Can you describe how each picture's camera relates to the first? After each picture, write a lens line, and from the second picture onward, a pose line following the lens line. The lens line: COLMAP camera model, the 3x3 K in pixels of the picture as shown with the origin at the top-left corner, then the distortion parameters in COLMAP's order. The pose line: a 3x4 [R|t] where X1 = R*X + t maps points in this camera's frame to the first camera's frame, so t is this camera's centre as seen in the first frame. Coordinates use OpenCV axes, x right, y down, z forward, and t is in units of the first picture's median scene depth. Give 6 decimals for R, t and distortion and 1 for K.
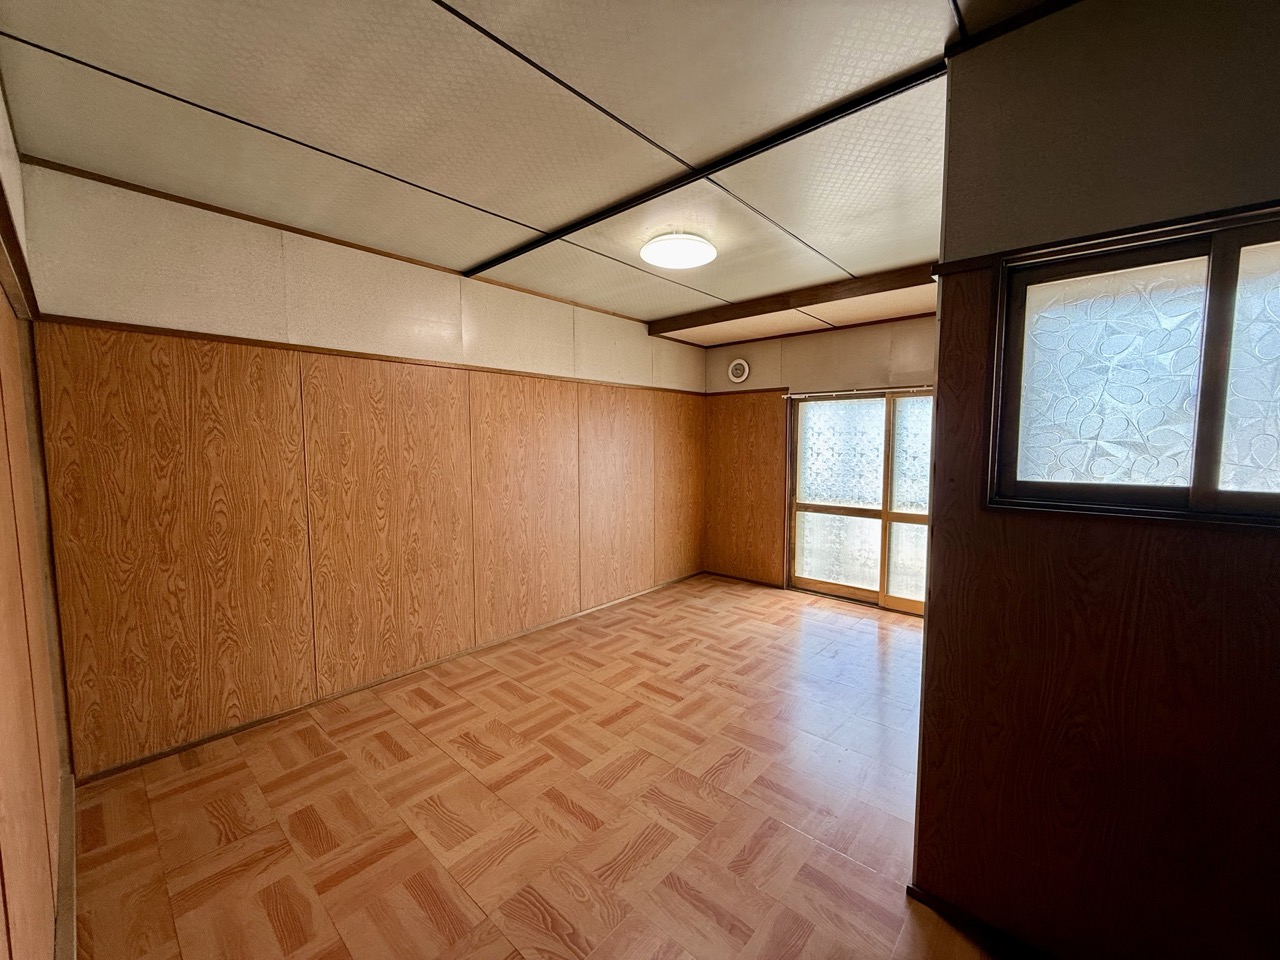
lens RADIAL K [[510.7, 0, 637.8], [0, 510.7, 480.7], [0, 0, 1]] dist [-0.001148, -0.000331]
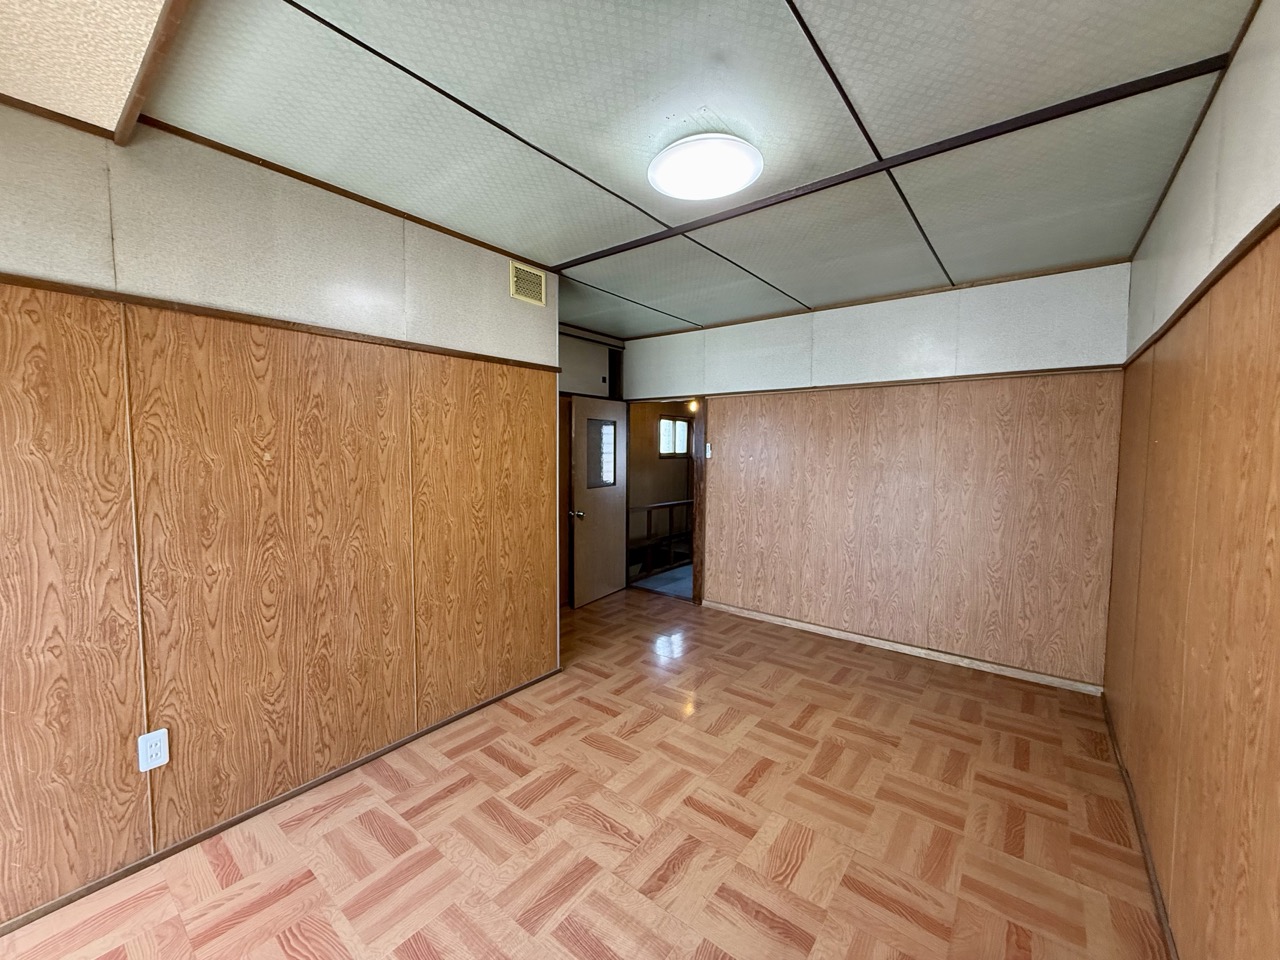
lens RADIAL K [[510.7, 0, 637.8], [0, 510.7, 480.7], [0, 0, 1]] dist [-0.001148, -0.000331]
pose [[-0.997989, 0.000138, -0.063384, 0.201471], [-0.008918, 0.989744, 0.142571, -0.133909], [0.062754, 0.142850, -0.987753, 1.657228]]
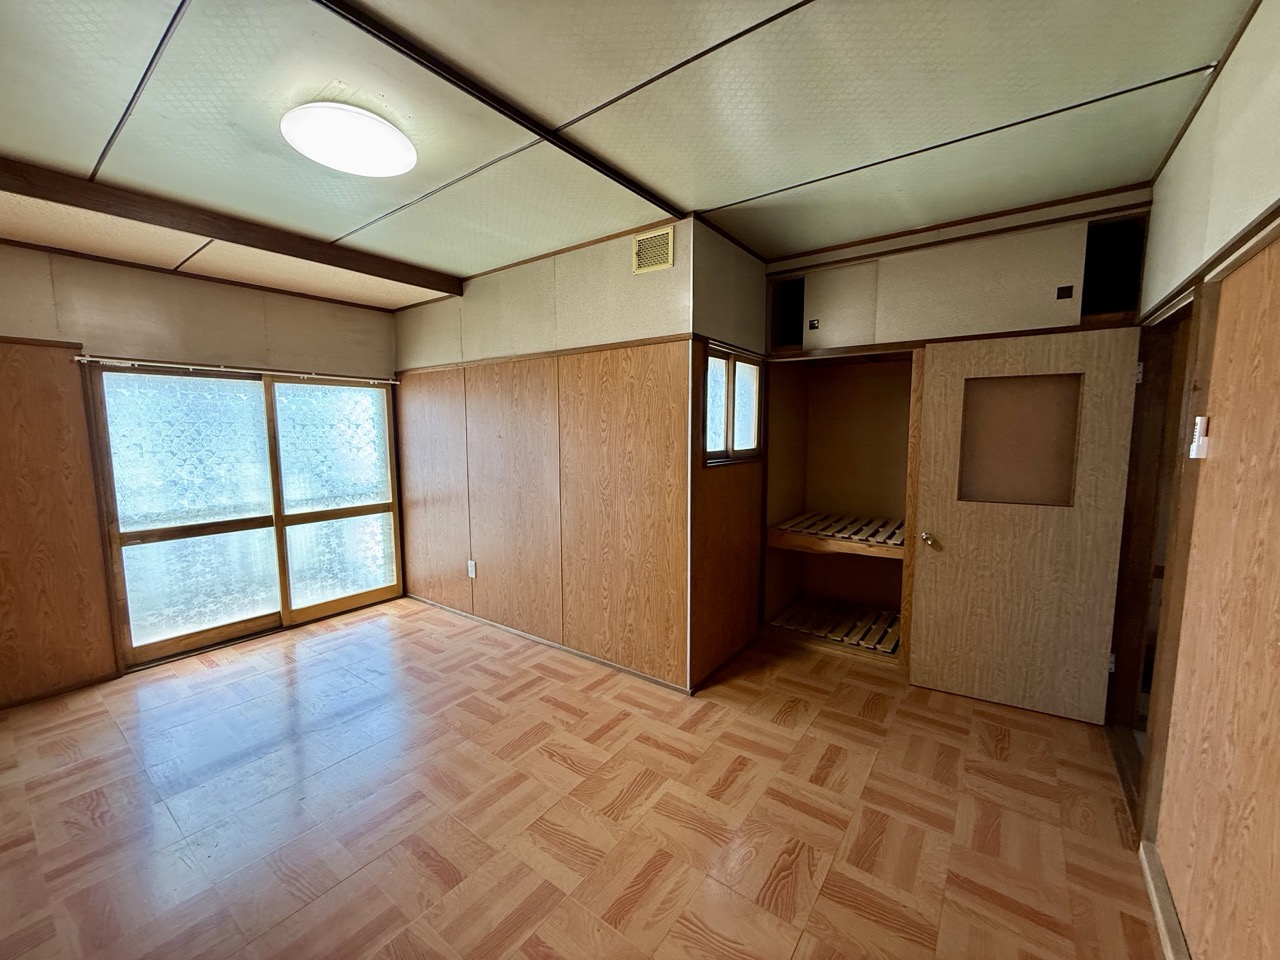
lens RADIAL K [[510.7, 0, 637.8], [0, 510.7, 480.7], [0, 0, 1]] dist [-0.001148, -0.000331]
pose [[-0.093834, -0.104461, 0.990092, -0.614435], [0.082077, 0.990283, 0.112260, -0.066880], [-0.992199, 0.091797, -0.084349, 0.713211]]
